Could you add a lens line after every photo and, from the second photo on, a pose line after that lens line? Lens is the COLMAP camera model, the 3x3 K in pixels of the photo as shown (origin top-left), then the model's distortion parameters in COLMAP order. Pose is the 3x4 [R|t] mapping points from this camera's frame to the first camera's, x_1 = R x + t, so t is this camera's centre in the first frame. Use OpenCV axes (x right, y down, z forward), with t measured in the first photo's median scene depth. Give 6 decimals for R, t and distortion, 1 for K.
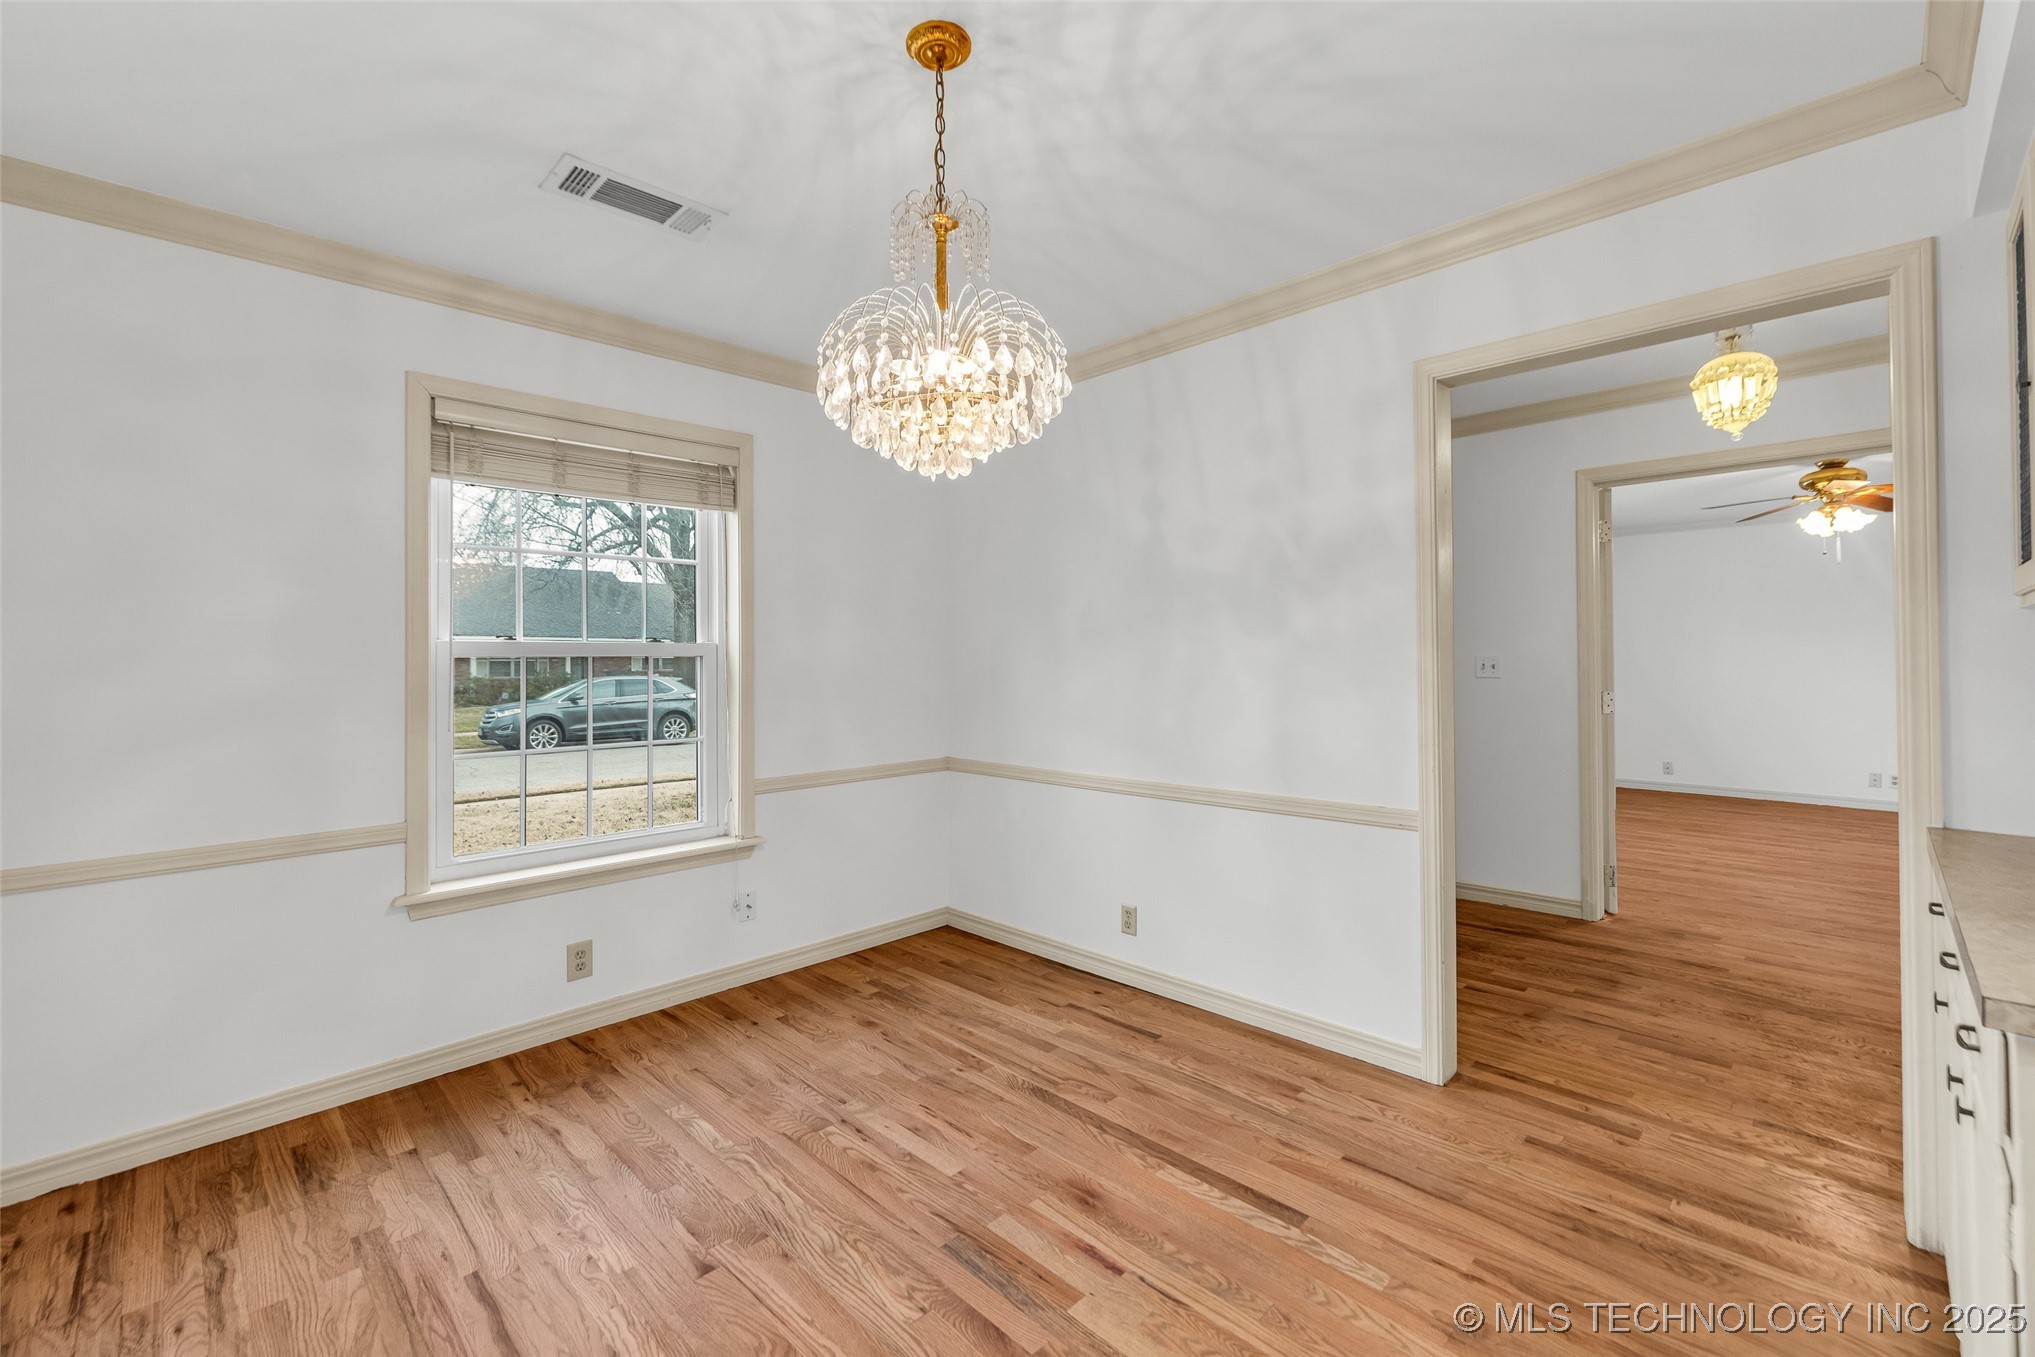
lens RADIAL K [[853.0, 0, 1017.3], [0, 853.0, 649.8], [0, 0, 1]] dist [-0.000459, 0.000064]
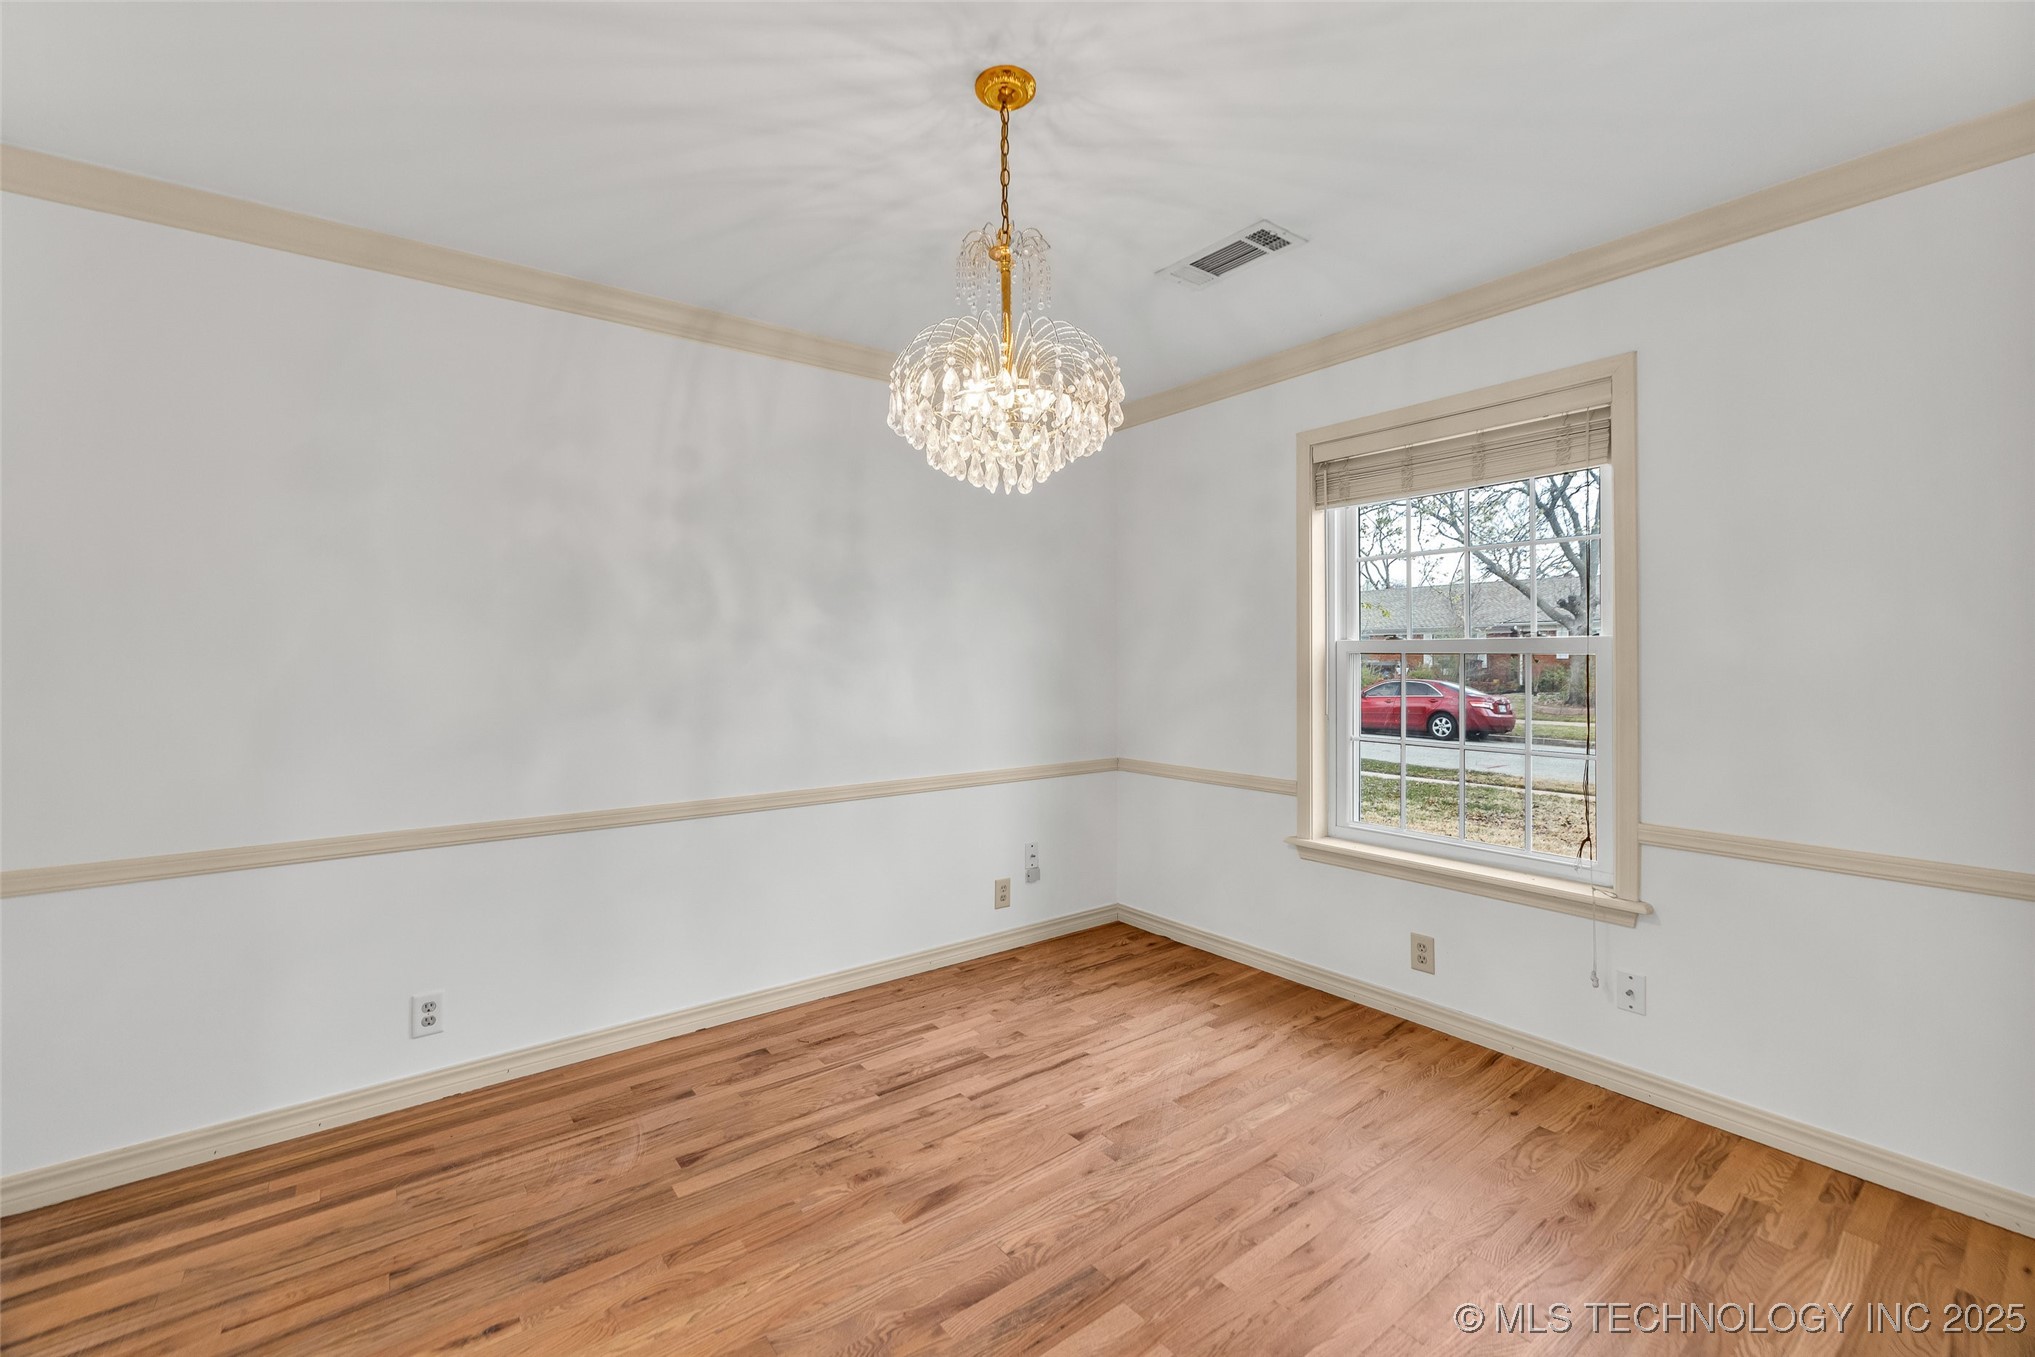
lens RADIAL K [[853.0, 0, 1017.3], [0, 853.0, 649.8], [0, 0, 1]] dist [-0.000459, 0.000064]
pose [[-0.126450, 0.003479, -0.991967, 0.657232], [0.011277, 0.999934, 0.002069, -0.005637], [0.991909, -0.010925, -0.126480, 0.775295]]
